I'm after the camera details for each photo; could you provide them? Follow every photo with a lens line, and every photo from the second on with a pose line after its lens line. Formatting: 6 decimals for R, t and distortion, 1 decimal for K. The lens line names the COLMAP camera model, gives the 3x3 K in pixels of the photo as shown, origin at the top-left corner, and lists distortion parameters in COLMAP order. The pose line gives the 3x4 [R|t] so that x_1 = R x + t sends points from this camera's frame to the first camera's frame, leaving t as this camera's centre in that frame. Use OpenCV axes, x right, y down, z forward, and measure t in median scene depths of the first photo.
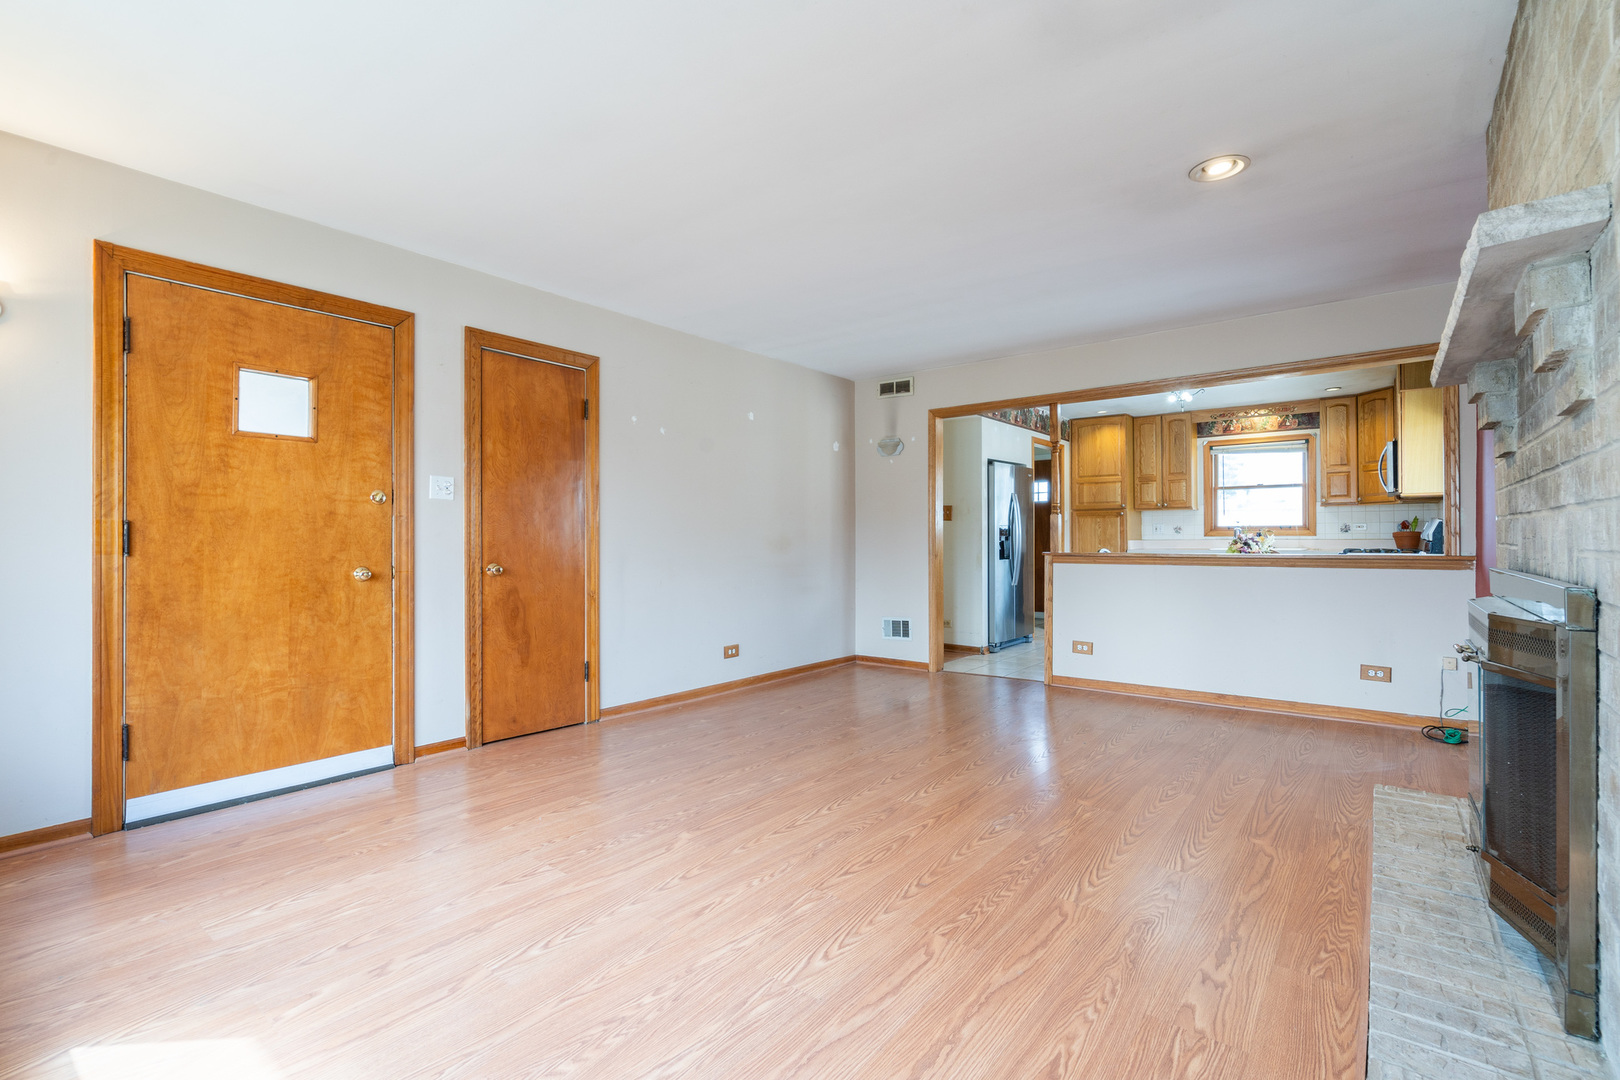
lens RADIAL K [[737.4, 0, 815.7], [0, 737.4, 531.1], [0, 0, 1]] dist [-0.003248, 0.000964]
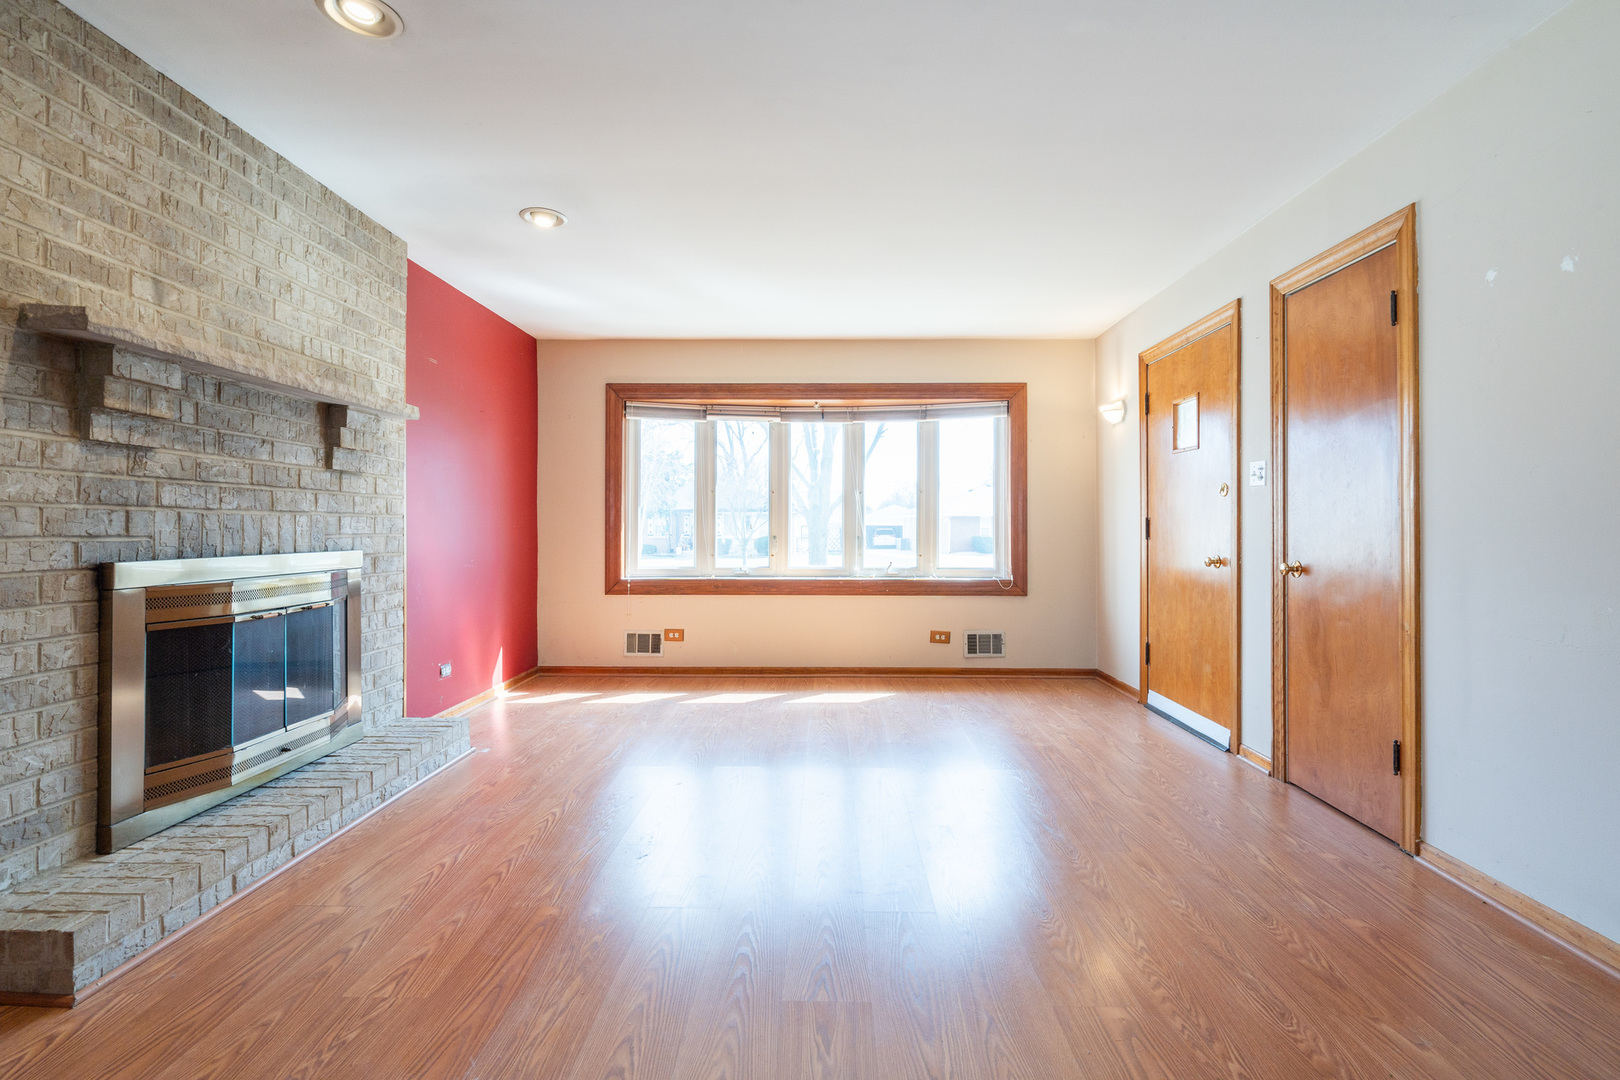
lens RADIAL K [[737.4, 0, 815.7], [0, 737.4, 531.1], [0, 0, 1]] dist [-0.003248, 0.000964]
pose [[-0.798043, 0.002523, -0.602595, 0.301997], [0.006245, 0.999972, -0.004083, 0.007962], [0.602568, -0.007022, -0.798037, 0.885221]]
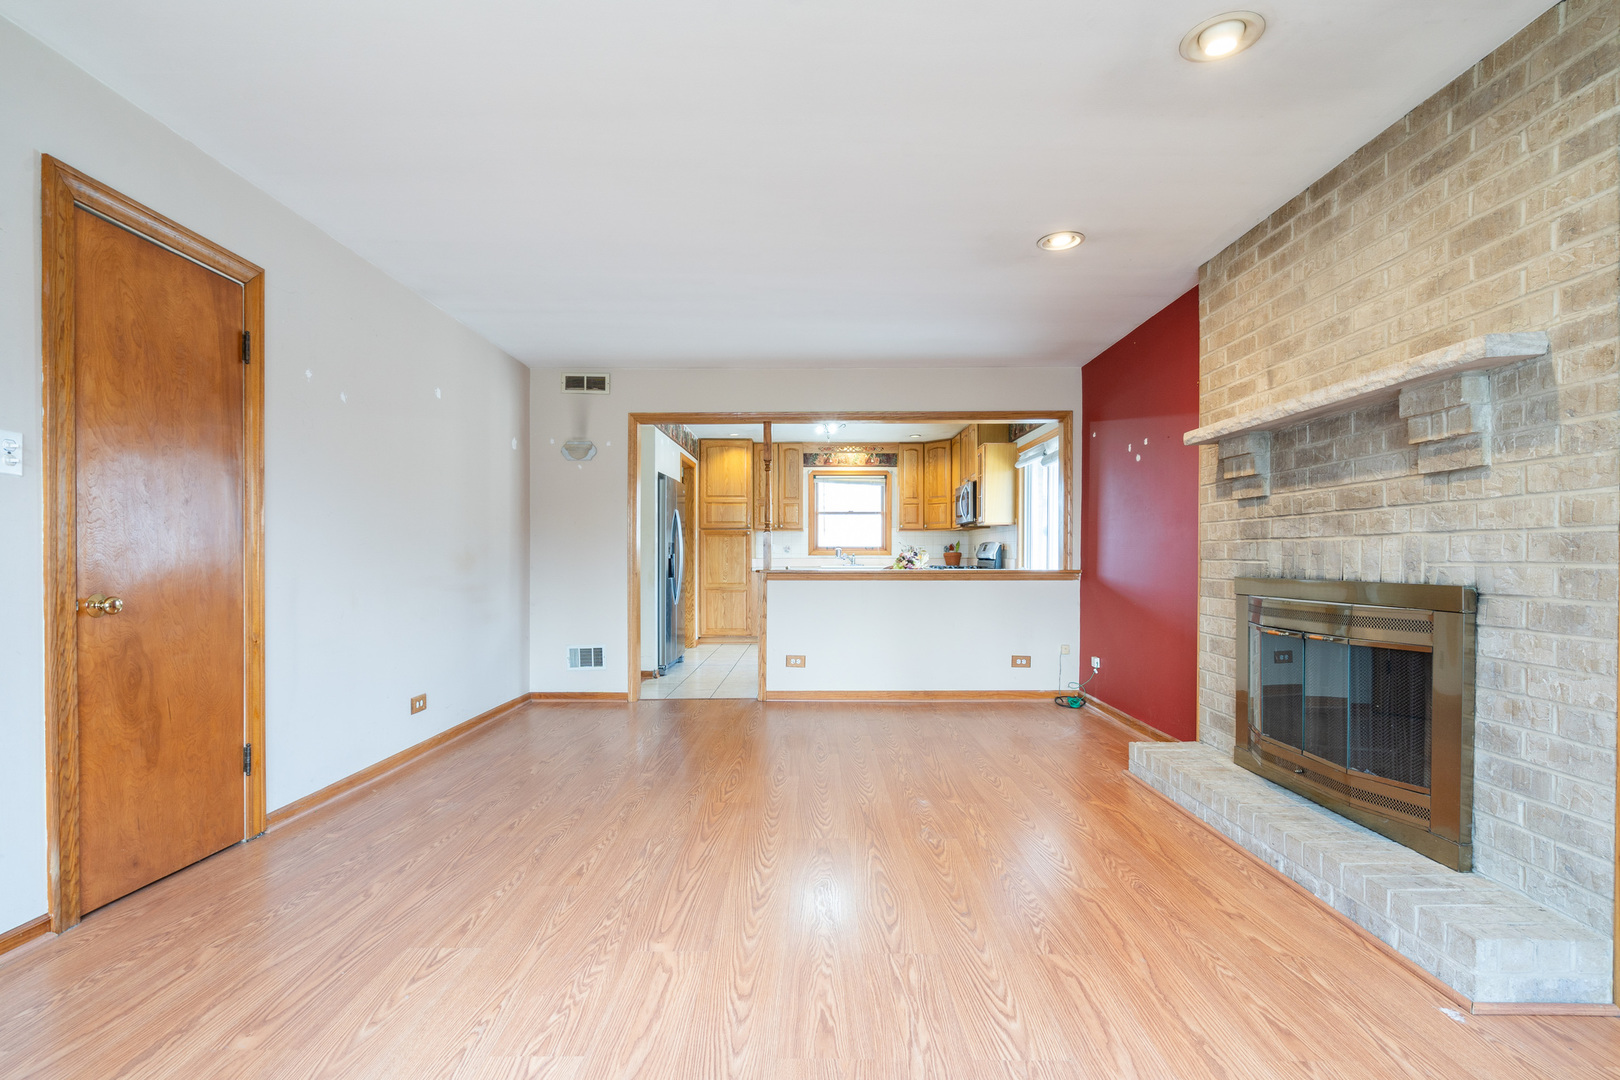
lens RADIAL K [[744.9, 0, 817.0], [0, 744.9, 562.3], [0, 0, 1]] dist [-0.002192, 0.000892]
pose [[0.786681, -0.000139, 0.617359, -0.238795], [-0.009855, 0.999870, 0.012782, 0.004728], [-0.617281, -0.016139, 0.786577, 0.143209]]
